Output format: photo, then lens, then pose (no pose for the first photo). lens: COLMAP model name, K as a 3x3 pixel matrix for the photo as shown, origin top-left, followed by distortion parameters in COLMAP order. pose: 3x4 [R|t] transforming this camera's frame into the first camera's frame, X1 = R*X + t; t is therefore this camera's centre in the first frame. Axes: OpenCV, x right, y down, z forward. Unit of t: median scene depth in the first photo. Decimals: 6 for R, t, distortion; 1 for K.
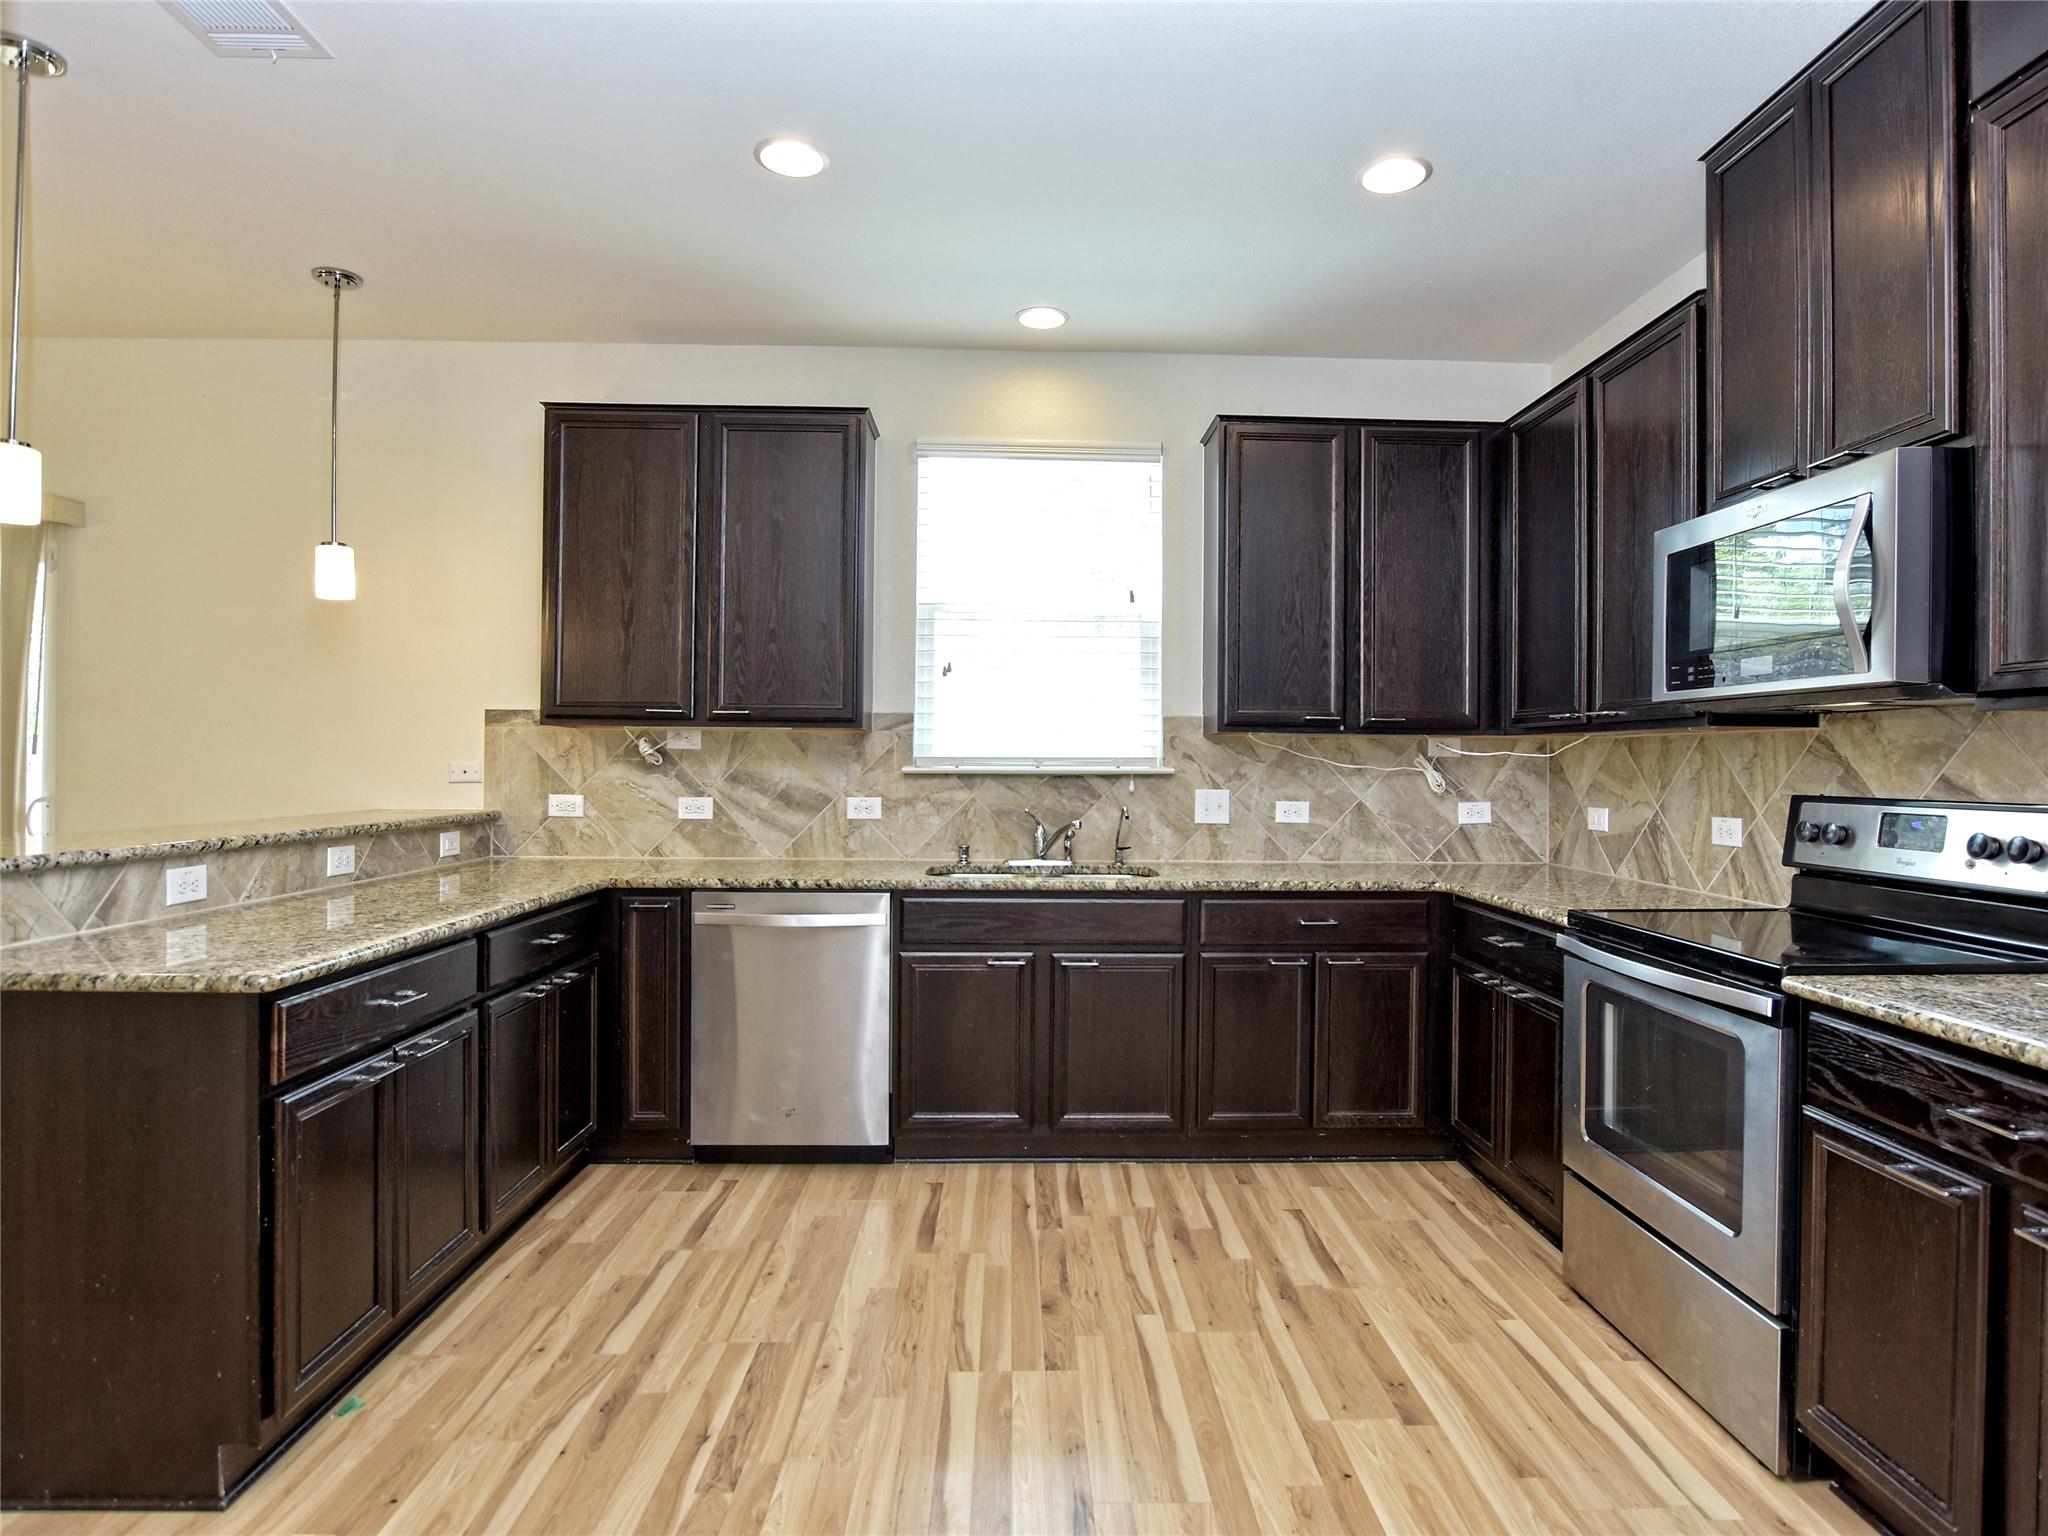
lens RADIAL K [[1128.4, 0, 1047.6], [0, 1128.4, 760.6], [0, 0, 1]] dist [-0.026879, 0.000647]
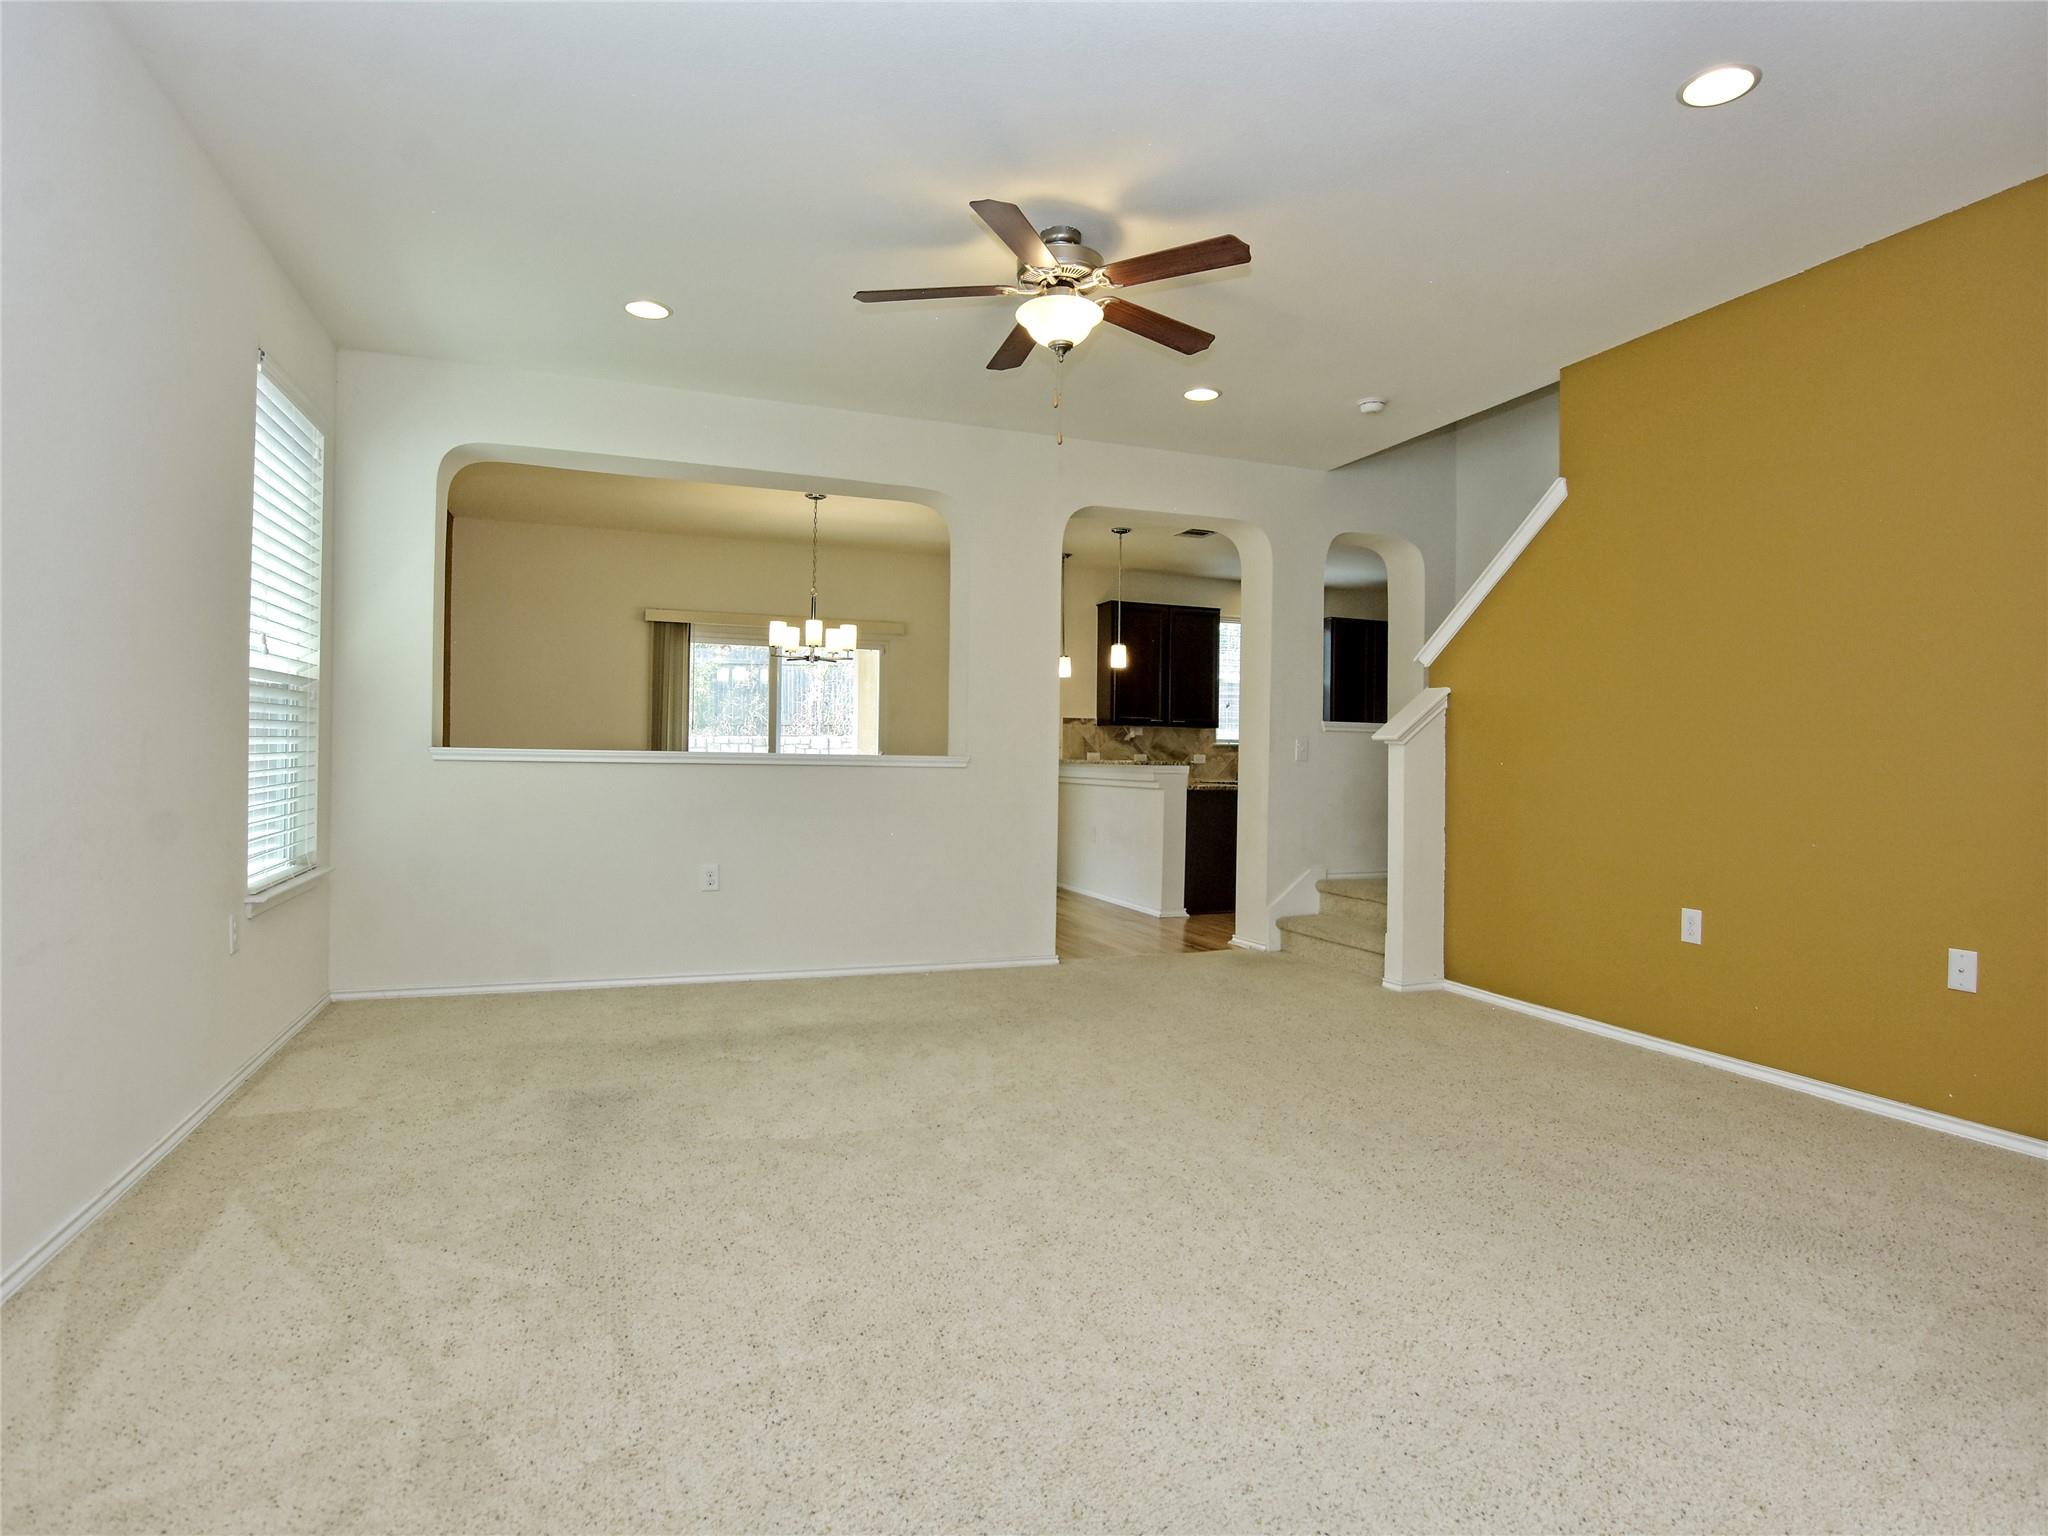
lens RADIAL K [[1128.4, 0, 1047.6], [0, 1128.4, 760.6], [0, 0, 1]] dist [-0.026879, 0.000647]
pose [[0.946045, 0.004819, 0.324000, -1.333122], [-0.005846, 0.999980, 0.002198, 0.042809], [-0.323983, -0.003974, 0.946054, -1.327595]]
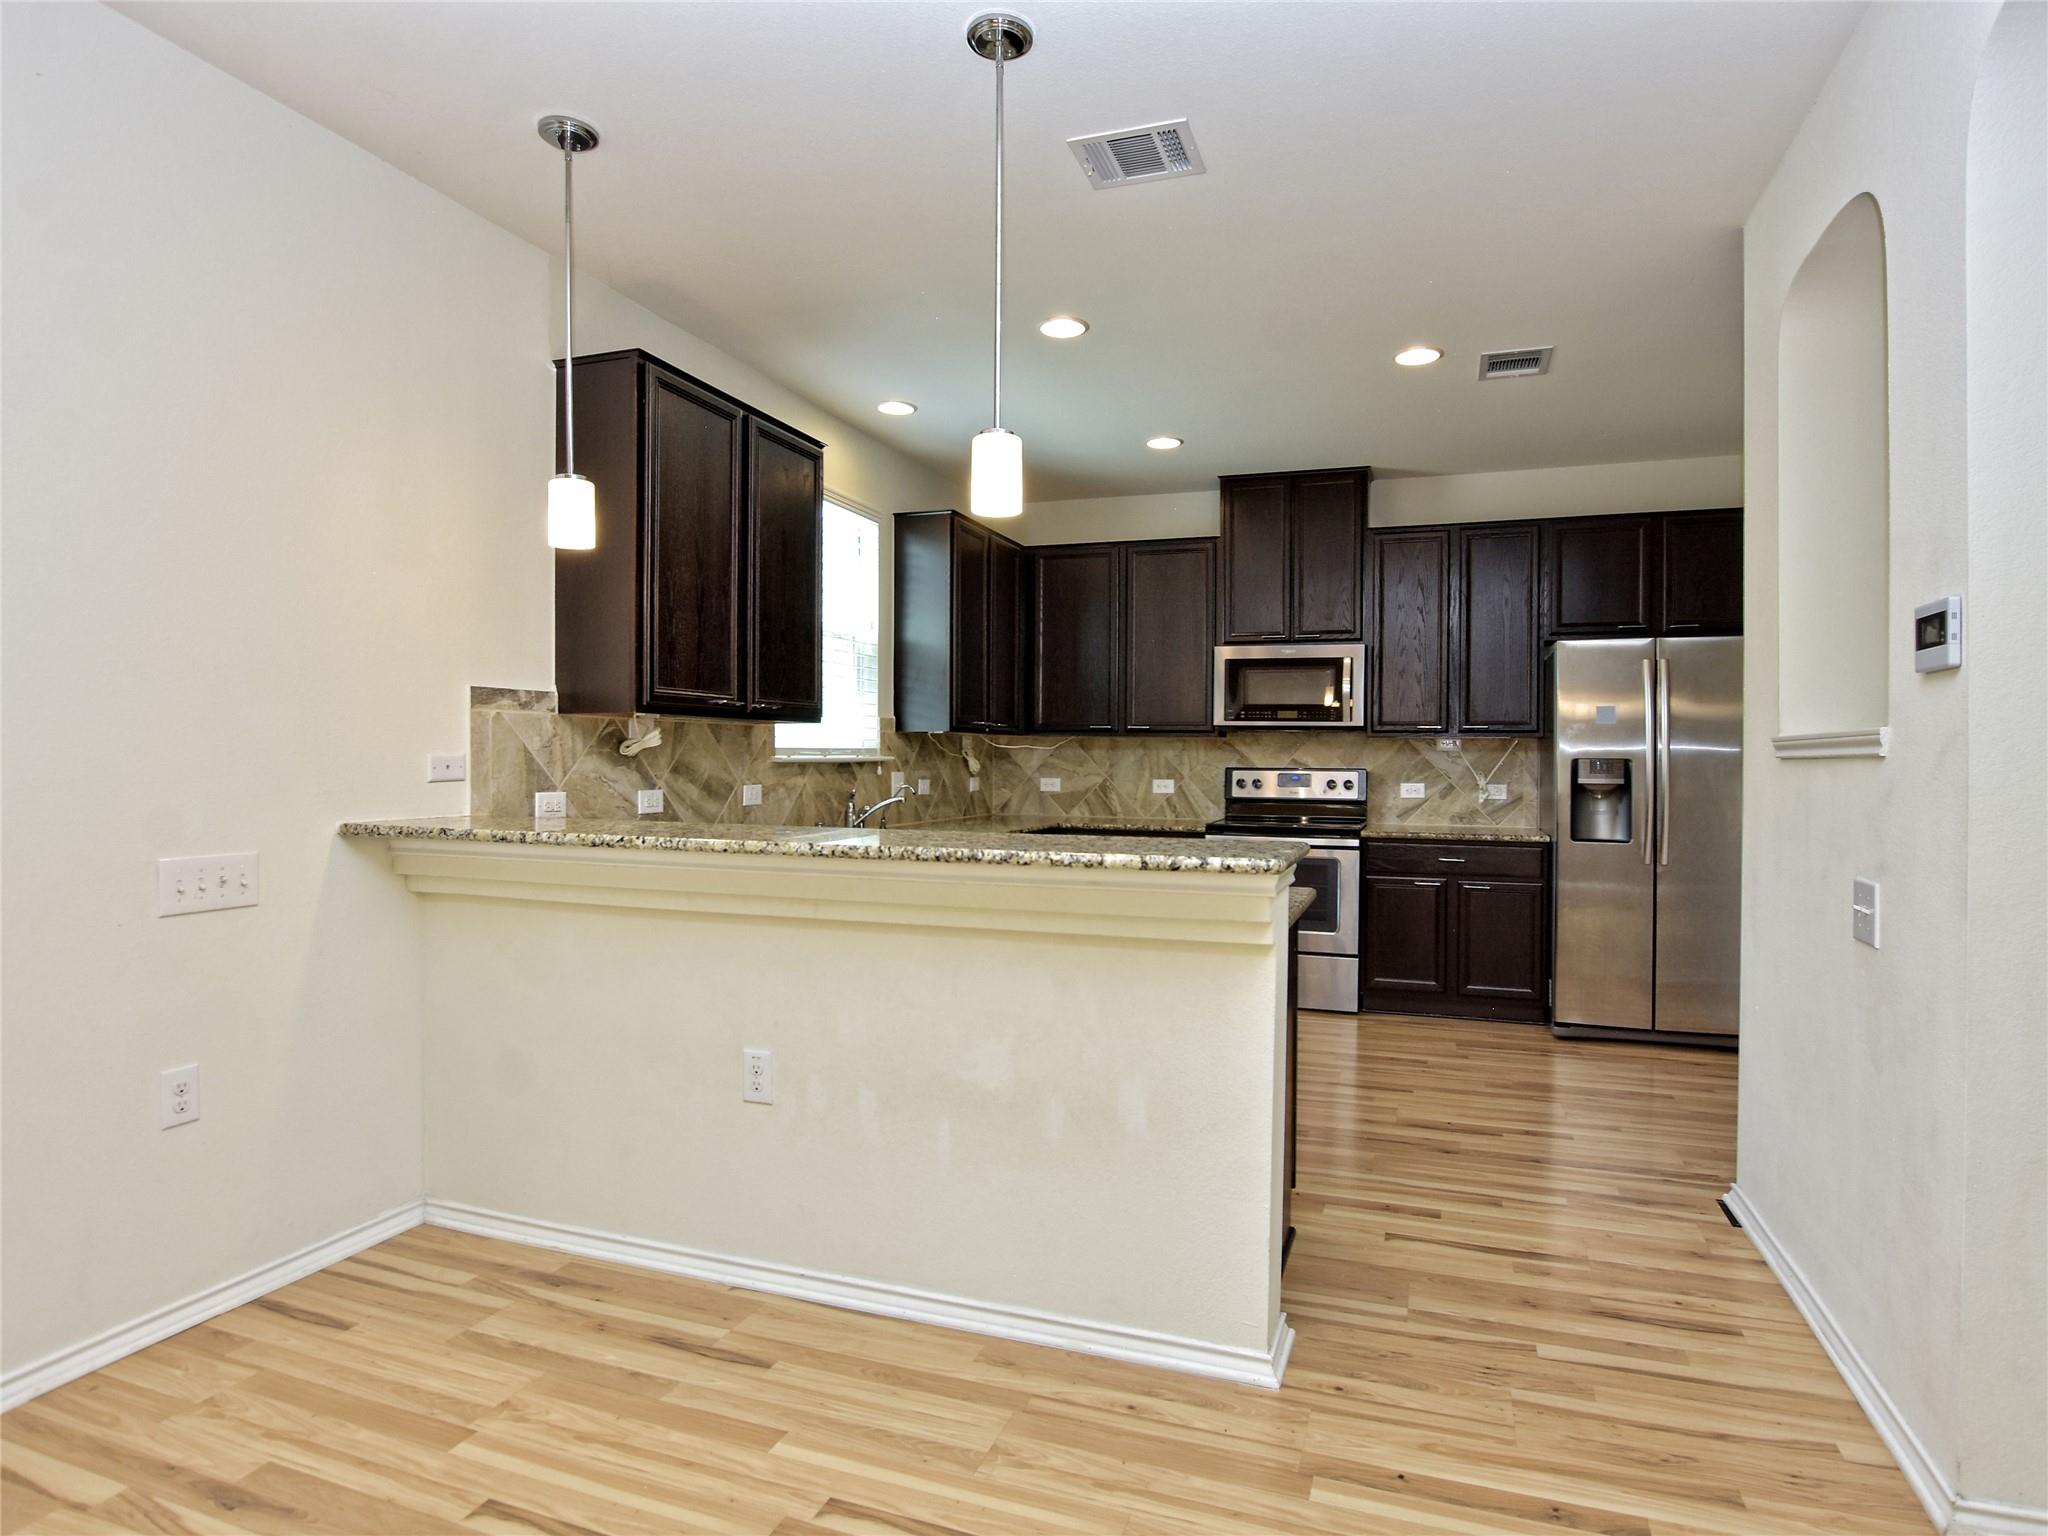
lens RADIAL K [[1128.4, 0, 1047.6], [0, 1128.4, 760.6], [0, 0, 1]] dist [-0.026879, 0.000647]
pose [[0.361880, -0.008992, 0.932181, -1.077905], [-0.005289, 0.999918, 0.011699, -0.005113], [-0.932210, -0.009164, 0.361803, 0.347445]]
